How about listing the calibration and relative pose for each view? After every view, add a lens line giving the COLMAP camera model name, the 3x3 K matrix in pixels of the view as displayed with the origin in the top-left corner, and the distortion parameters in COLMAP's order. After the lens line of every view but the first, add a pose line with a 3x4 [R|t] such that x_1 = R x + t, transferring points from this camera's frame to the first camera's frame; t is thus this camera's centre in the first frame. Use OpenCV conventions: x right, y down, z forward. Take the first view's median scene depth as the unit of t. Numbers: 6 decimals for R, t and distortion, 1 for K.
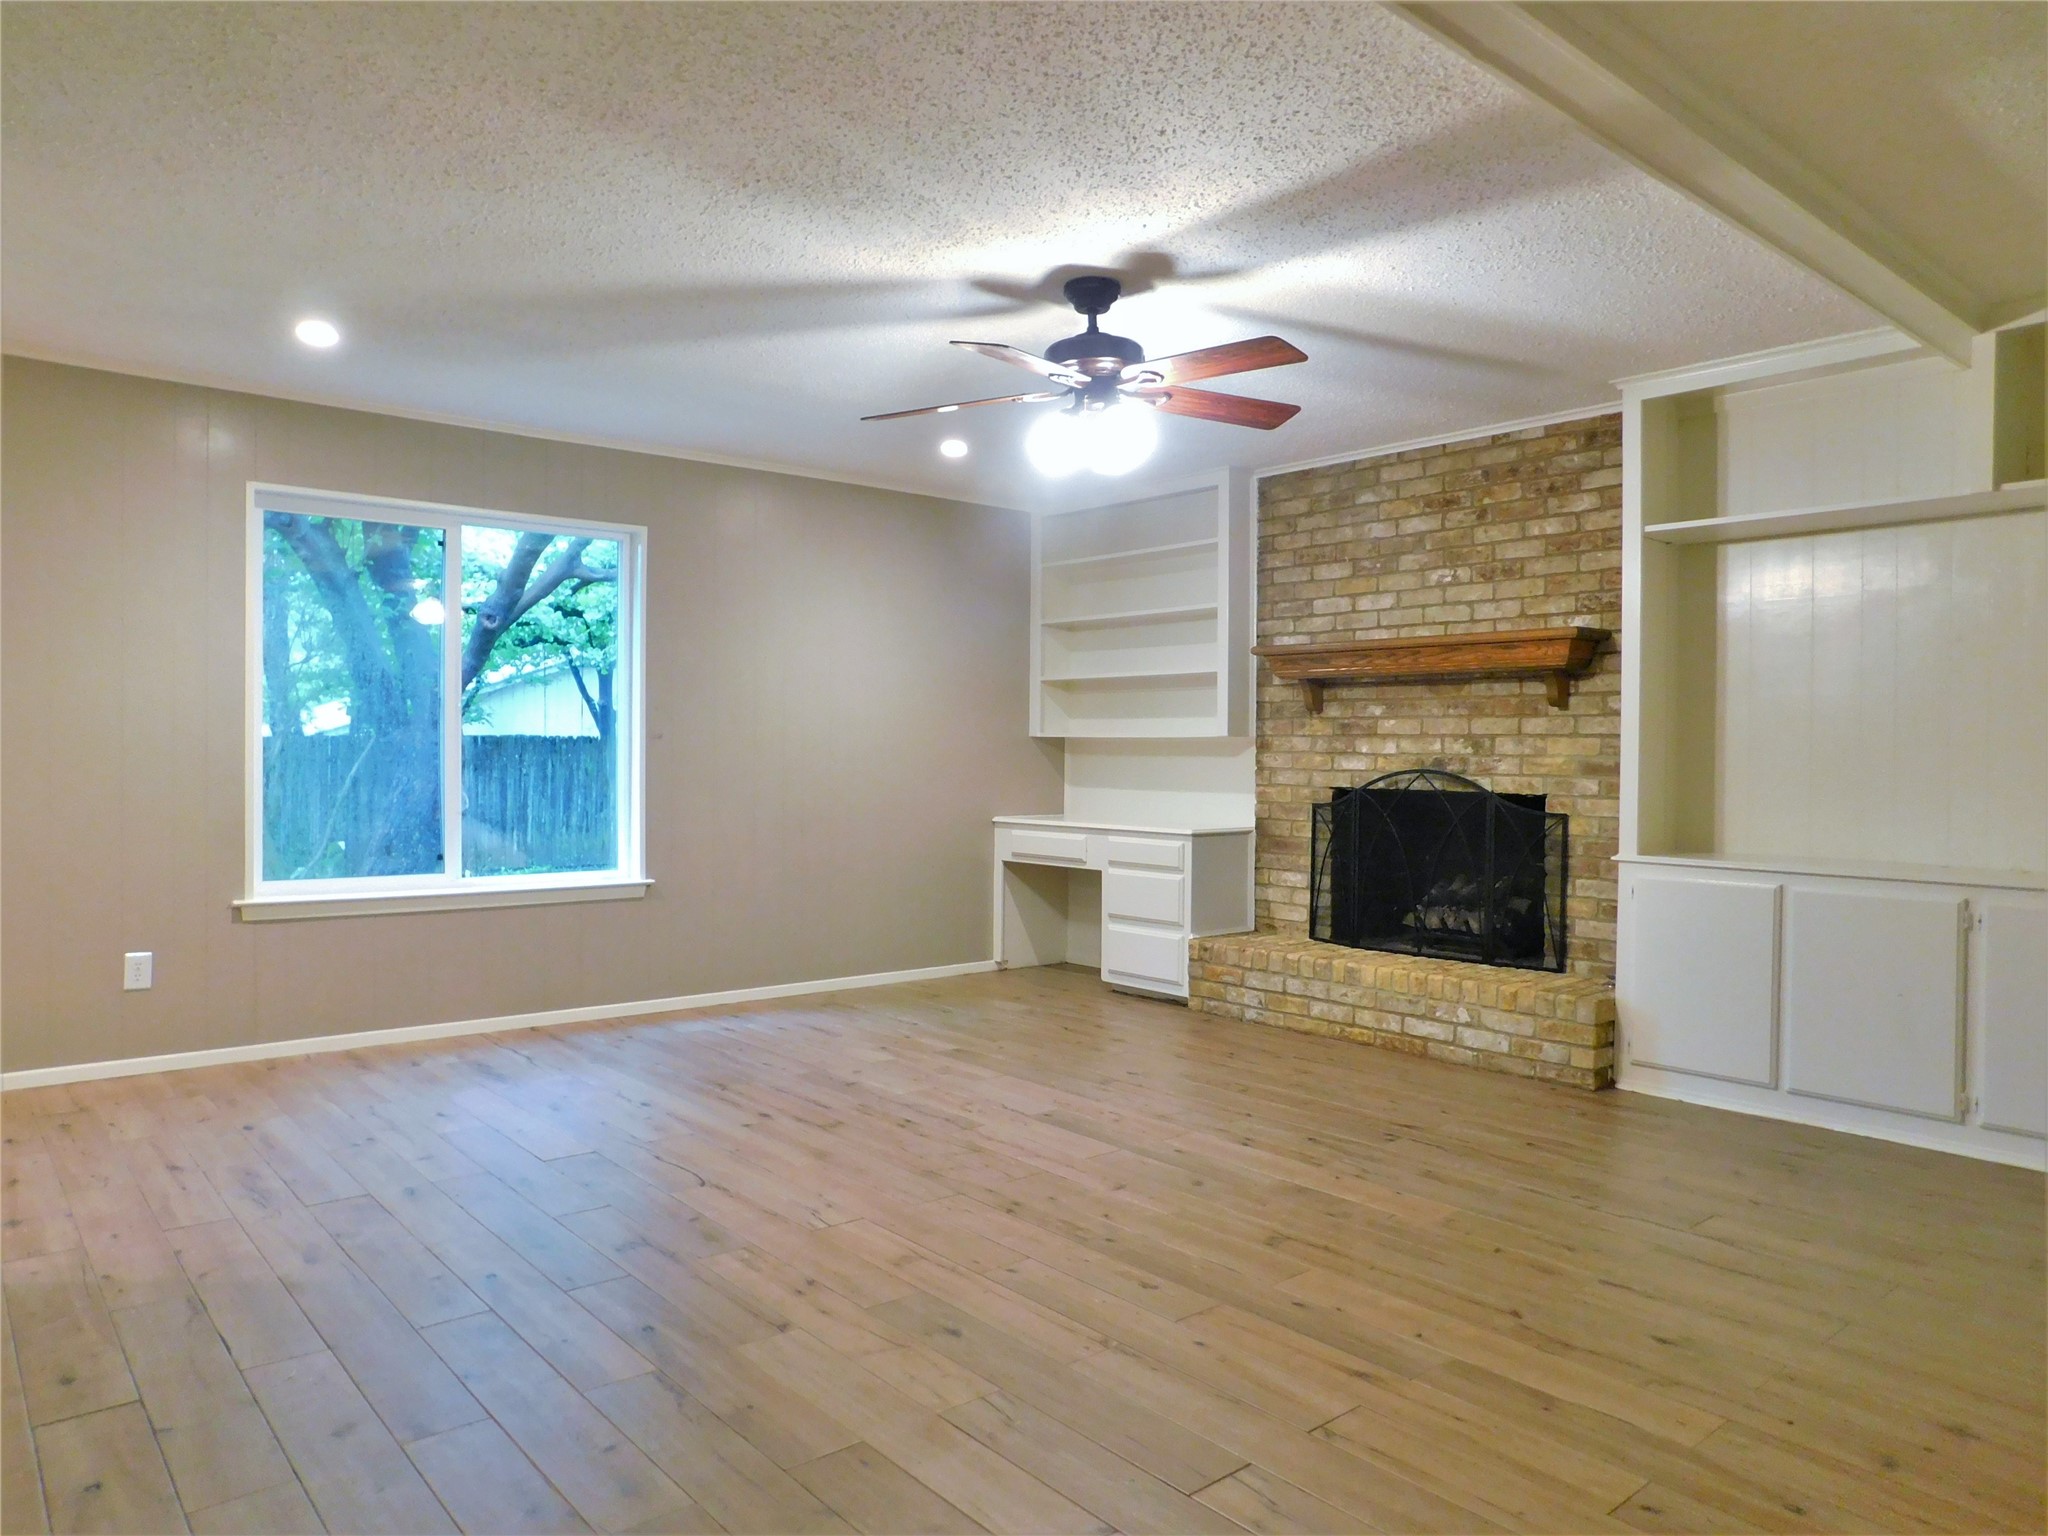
lens RADIAL K [[1361.0, 0, 1016.9], [0, 1361.0, 764.7], [0, 0, 1]] dist [-0.056126, 0.044725]
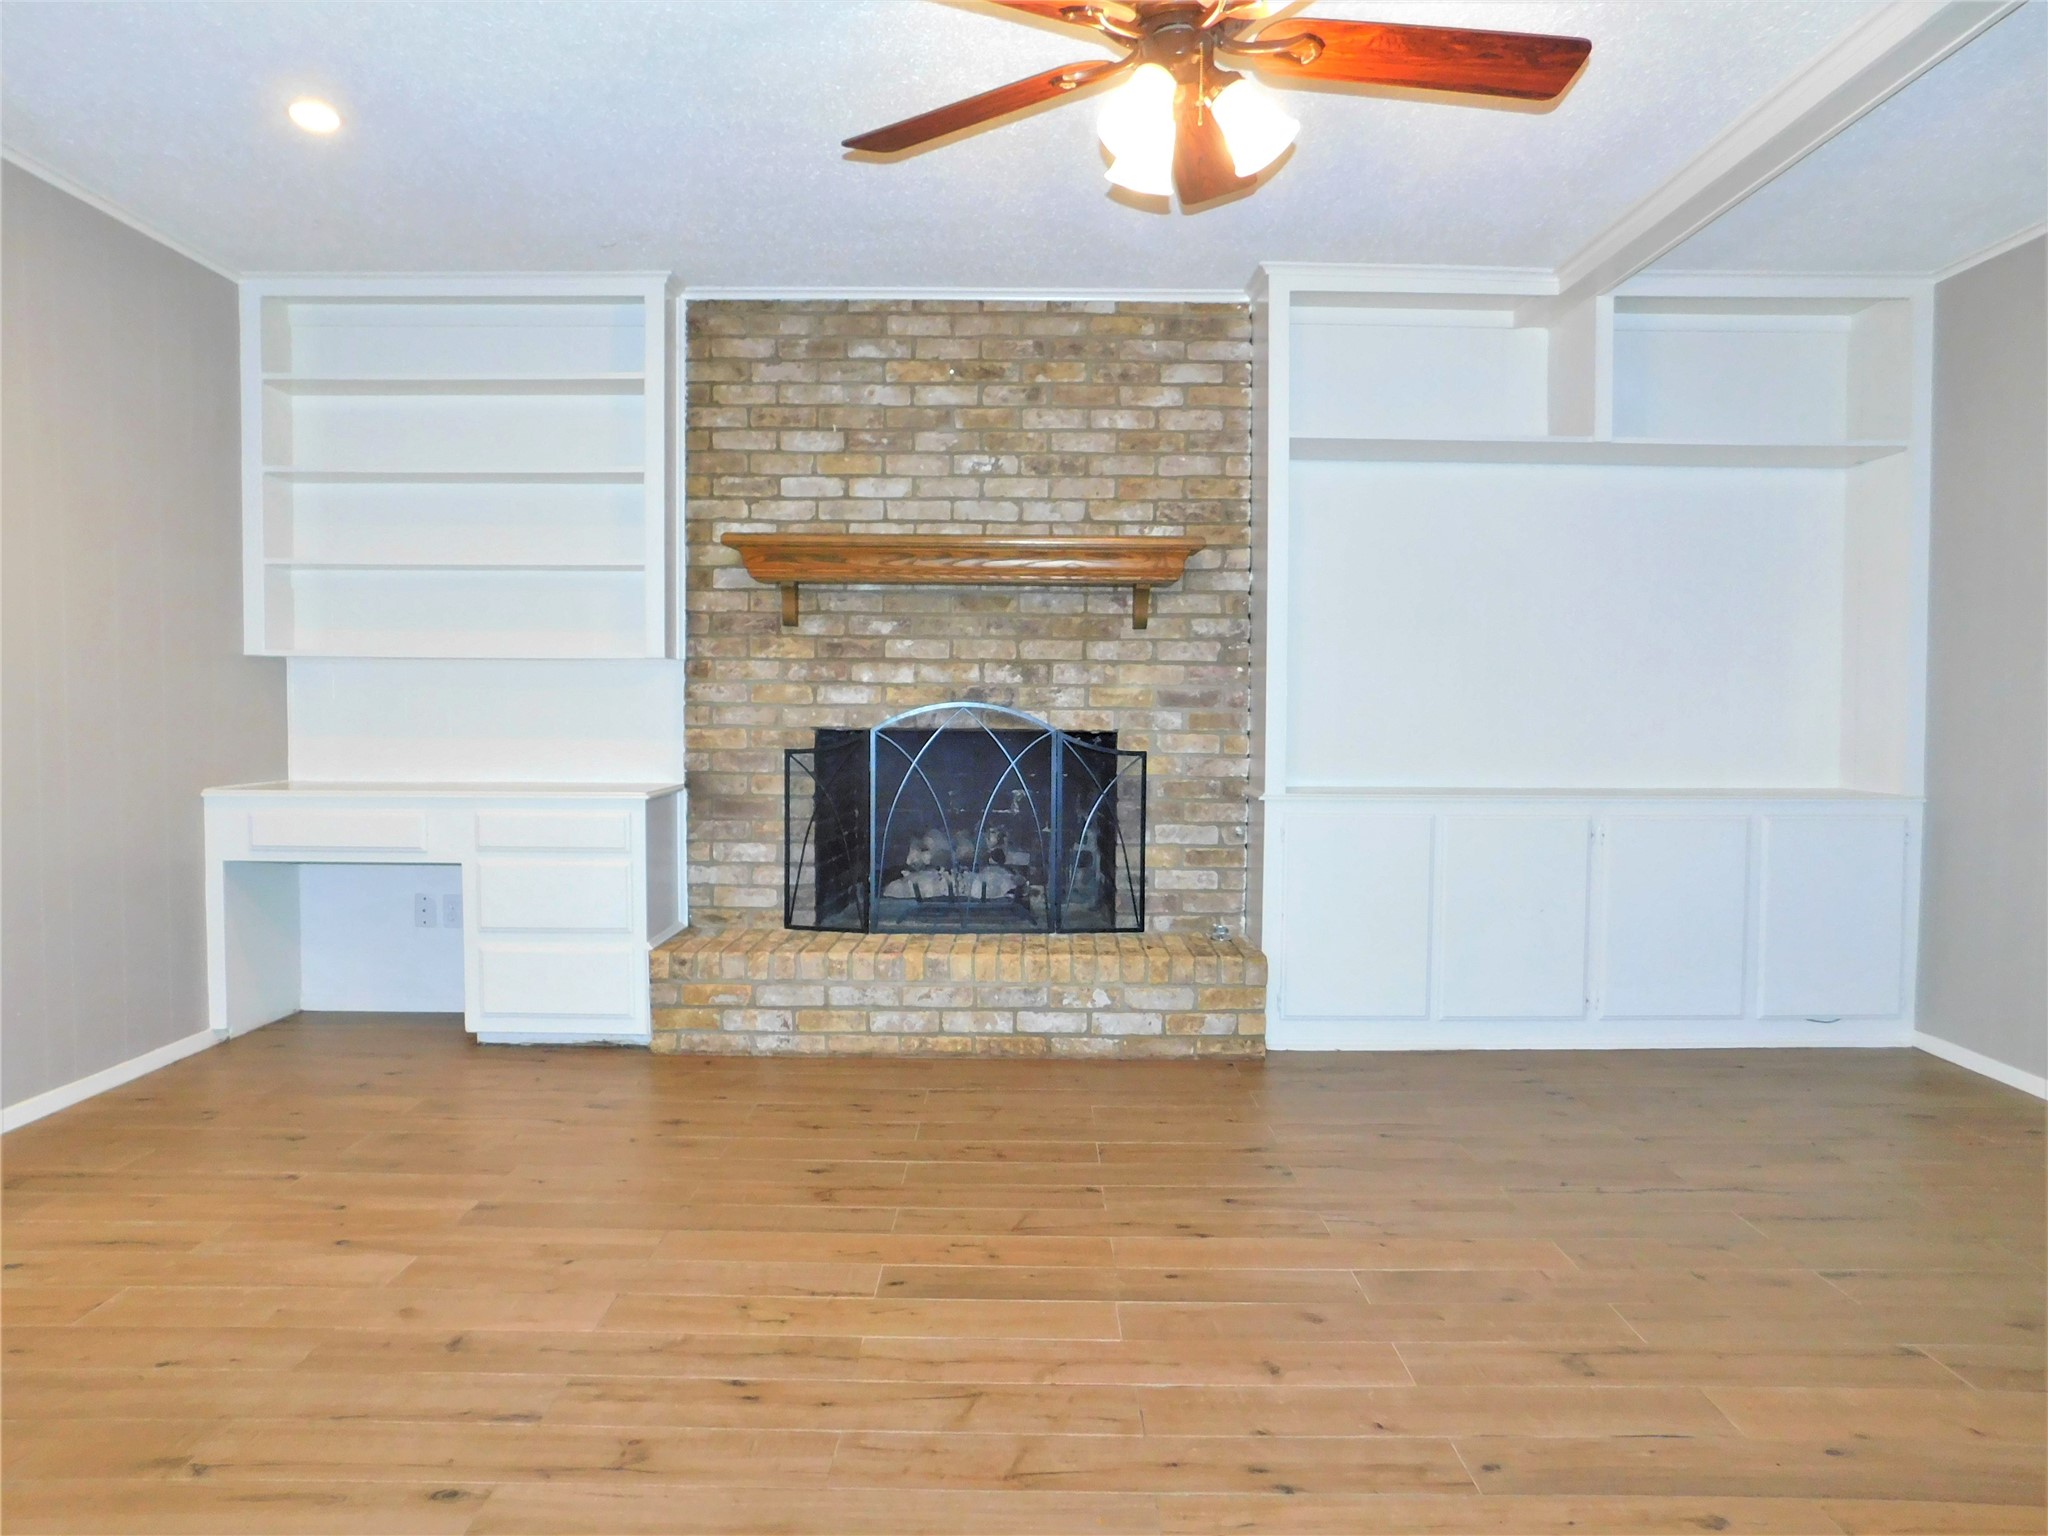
lens RADIAL K [[1361.0, 0, 1025.7], [0, 1361.0, 760.3], [0, 0, 1]] dist [-0.056126, 0.044725]
pose [[0.644439, -0.033217, 0.763934, -0.308745], [0.006621, 0.999261, 0.037864, 0.007913], [-0.764627, -0.019343, 0.644183, 0.472377]]
